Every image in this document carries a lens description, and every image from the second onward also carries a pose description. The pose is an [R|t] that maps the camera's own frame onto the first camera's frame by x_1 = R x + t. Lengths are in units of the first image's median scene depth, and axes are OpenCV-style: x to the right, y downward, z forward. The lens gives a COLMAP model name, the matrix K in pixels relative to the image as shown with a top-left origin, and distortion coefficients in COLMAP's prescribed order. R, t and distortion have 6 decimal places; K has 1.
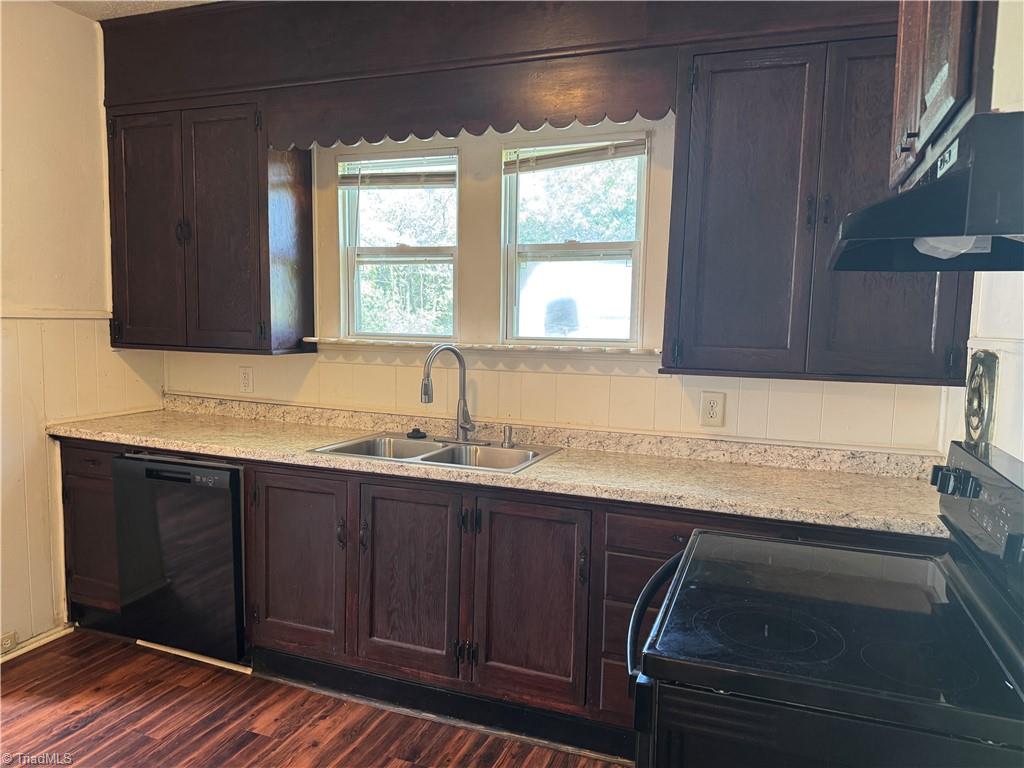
lens RADIAL K [[722.1, 0, 519.8], [0, 722.1, 389.5], [0, 0, 1]] dist [0.058998, -0.072582]
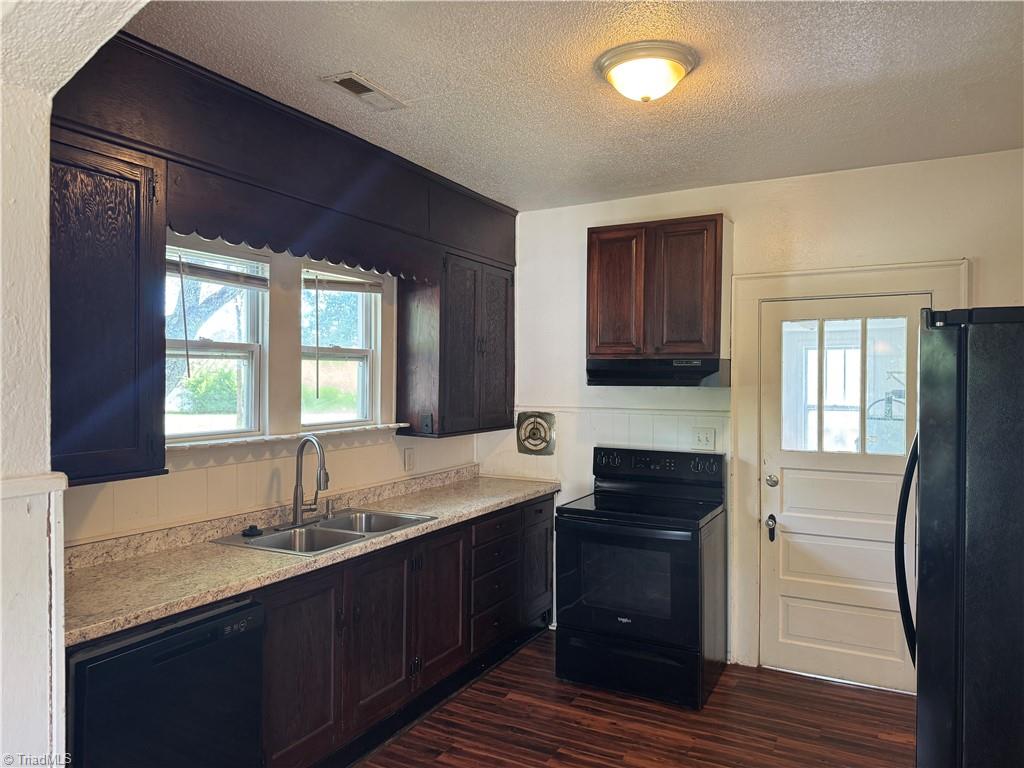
lens RADIAL K [[722.1, 0, 515.2], [0, 722.1, 379.1], [0, 0, 1]] dist [0.058998, -0.072582]
pose [[0.124556, -0.026264, 0.991865, -1.151453], [0.091960, 0.995652, 0.014816, -0.135692], [-0.987942, 0.089366, 0.126430, 0.523783]]
